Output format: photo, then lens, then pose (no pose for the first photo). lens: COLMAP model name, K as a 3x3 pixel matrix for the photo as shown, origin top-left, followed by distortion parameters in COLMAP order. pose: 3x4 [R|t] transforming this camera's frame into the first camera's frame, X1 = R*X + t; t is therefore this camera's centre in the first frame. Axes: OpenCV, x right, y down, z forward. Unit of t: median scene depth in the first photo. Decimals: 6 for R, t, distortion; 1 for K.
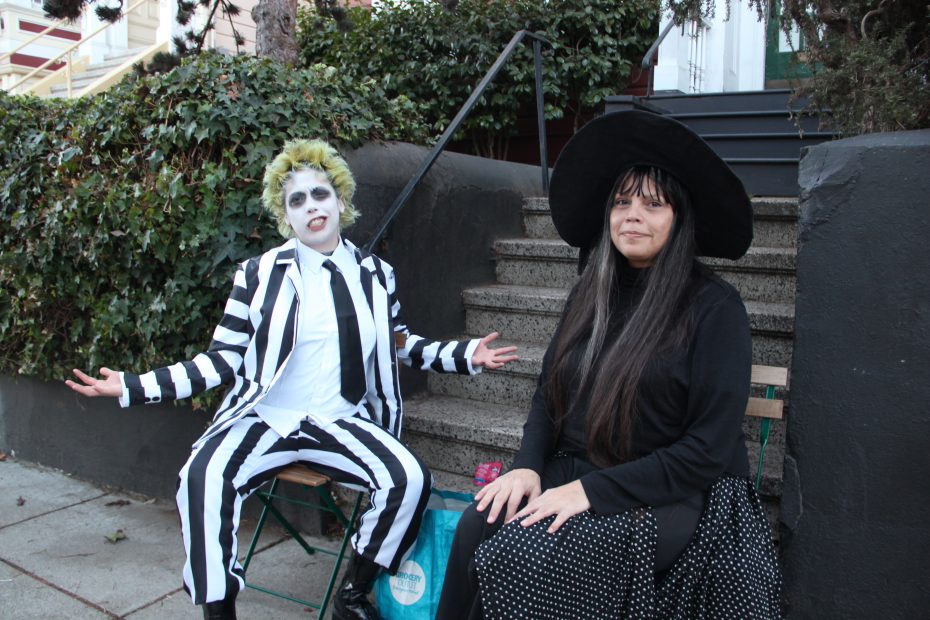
lens RADIAL K [[781.5, 0, 465.0], [0, 781.5, 310.0], [0, 0, 1]] dist [-0.143086, 0.104552]
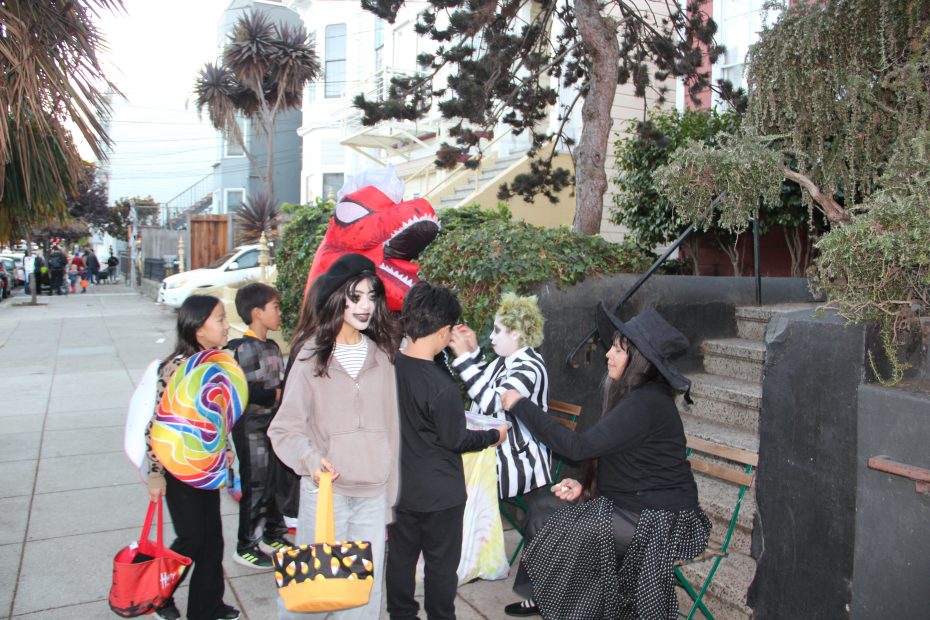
lens RADIAL K [[781.5, 0, 465.0], [0, 781.5, 310.0], [0, 0, 1]] dist [-0.143086, 0.104552]
pose [[0.859055, 0.036610, -0.510572, 0.360680], [-0.066746, 0.996935, -0.040819, -0.060346], [0.507513, 0.069145, 0.858865, -0.346184]]
